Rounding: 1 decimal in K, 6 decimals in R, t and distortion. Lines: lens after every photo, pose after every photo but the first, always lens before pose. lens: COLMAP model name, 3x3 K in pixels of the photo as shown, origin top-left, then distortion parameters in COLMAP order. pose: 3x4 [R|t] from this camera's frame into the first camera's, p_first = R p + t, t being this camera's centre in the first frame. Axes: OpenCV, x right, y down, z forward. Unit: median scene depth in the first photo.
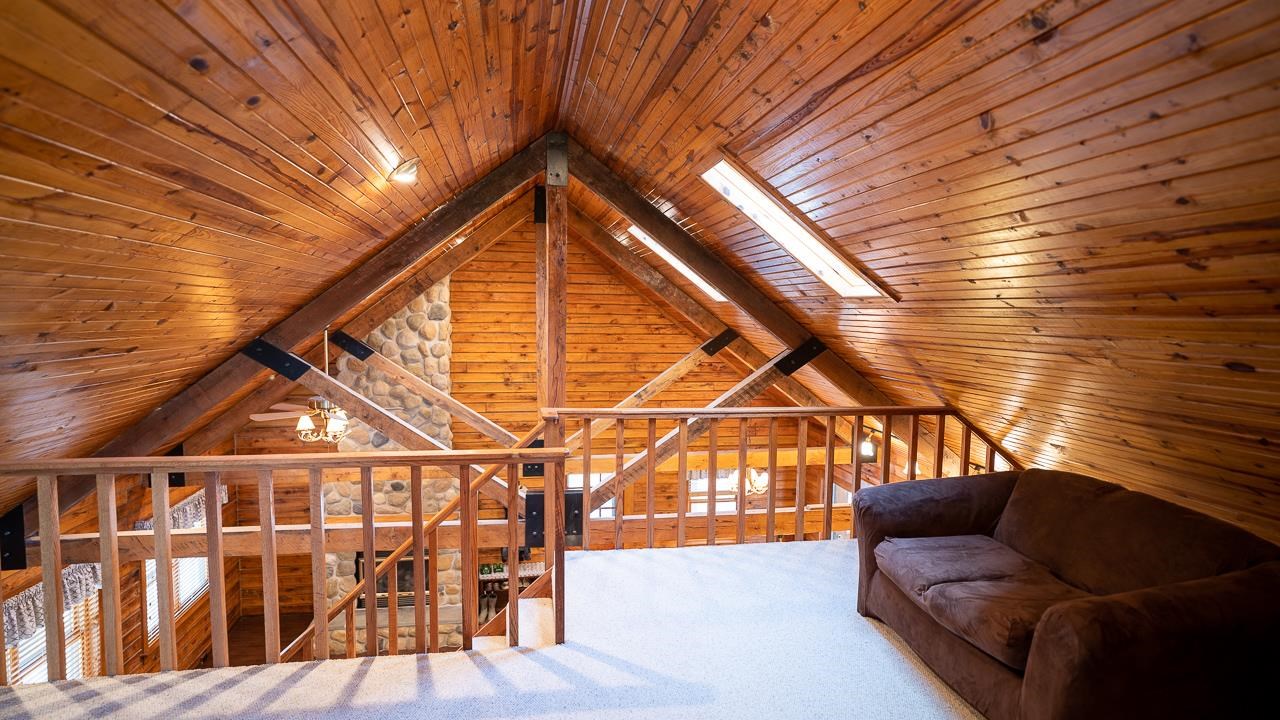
lens RADIAL K [[701.8, 0, 642.6], [0, 701.8, 359.8], [0, 0, 1]] dist [-0.048721, 0.034272]
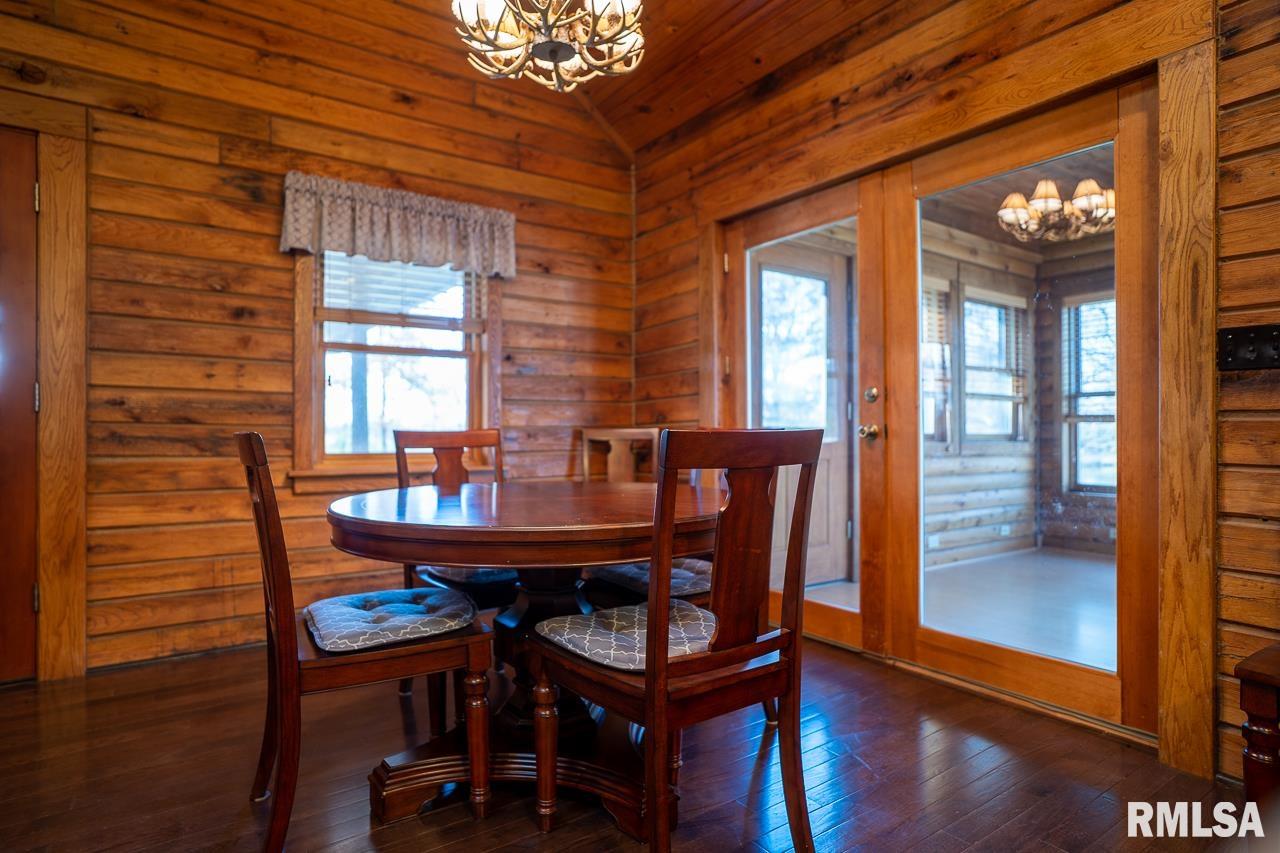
lens RADIAL K [[702.8, 0, 639.4], [0, 702.8, 428.4], [0, 0, 1]] dist [-0.045856, 0.031160]
pose [[0.911967, -0.014738, 0.409999, 0.081198], [0.045159, 0.996888, -0.064613, 0.313730], [-0.407771, 0.077440, 0.909794, 0.775168]]
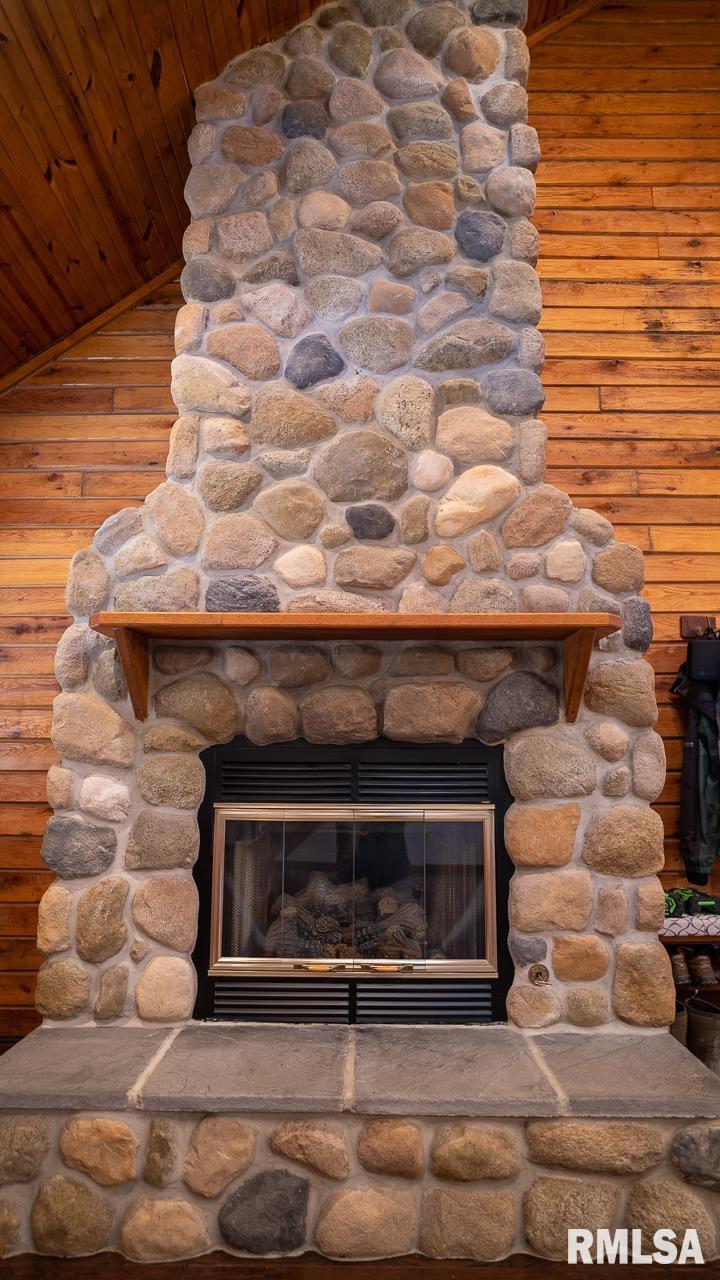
lens RADIAL K [[701.8, 0, 361.6], [0, 701.8, 643.5], [0, 0, 1]] dist [-0.048721, 0.034272]
pose [[0.983160, -0.037821, -0.178791, -0.306900], [-0.008447, 0.967899, -0.251198, 0.292995], [0.182552, 0.248478, 0.951280, 0.750894]]
